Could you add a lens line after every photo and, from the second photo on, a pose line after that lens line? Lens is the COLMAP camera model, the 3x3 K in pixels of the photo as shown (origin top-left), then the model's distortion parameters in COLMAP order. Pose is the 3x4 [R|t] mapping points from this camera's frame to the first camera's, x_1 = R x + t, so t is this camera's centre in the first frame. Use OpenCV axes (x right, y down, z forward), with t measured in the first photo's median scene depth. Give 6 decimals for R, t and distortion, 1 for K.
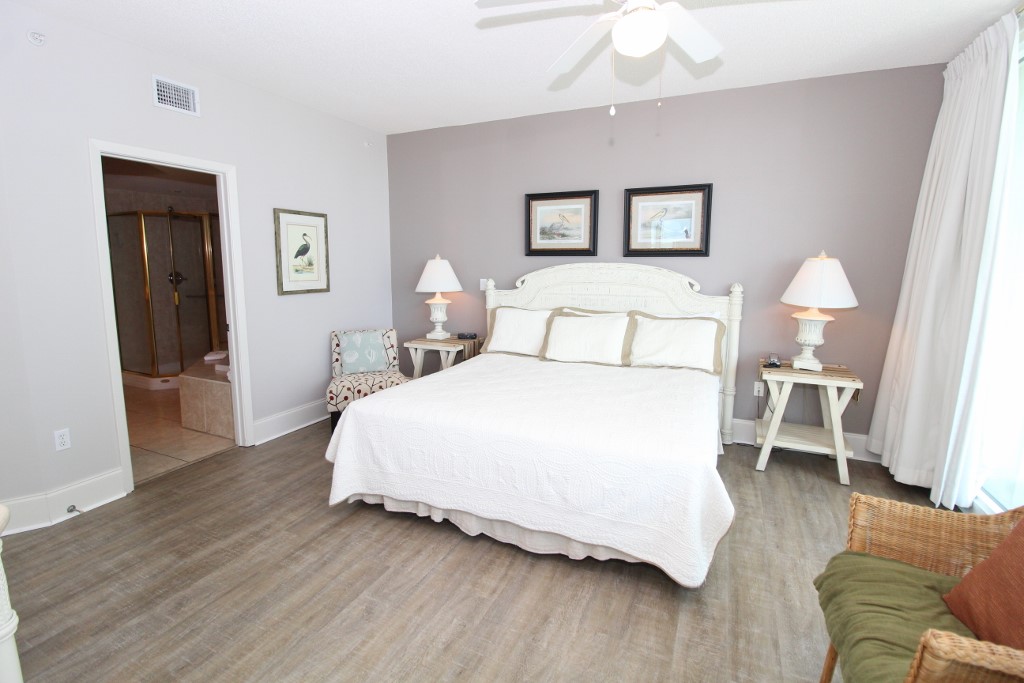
lens RADIAL K [[469.0, 0, 500.3], [0, 469.0, 322.3], [0, 0, 1]] dist [-0.001210, -0.000523]
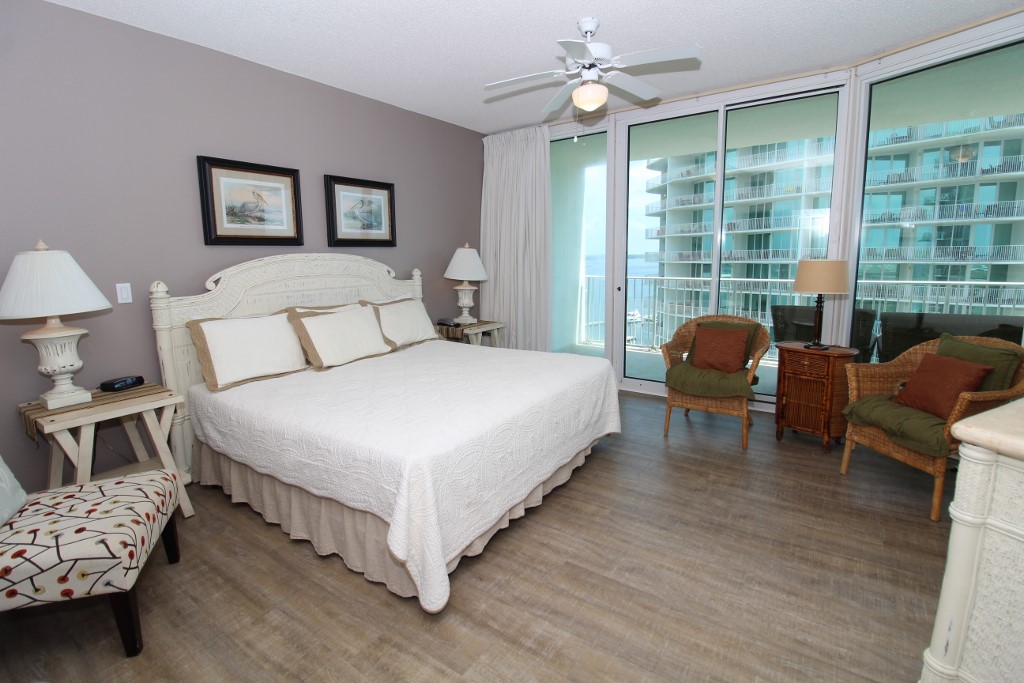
lens RADIAL K [[476.4, 0, 510.7], [0, 476.4, 323.9], [0, 0, 1]] dist [-0.016305, -0.000531]
pose [[0.169549, -0.142023, 0.975235, -0.614784], [0.151516, 0.981553, 0.116601, -0.042740], [-0.973805, 0.127994, 0.187940, 0.476110]]
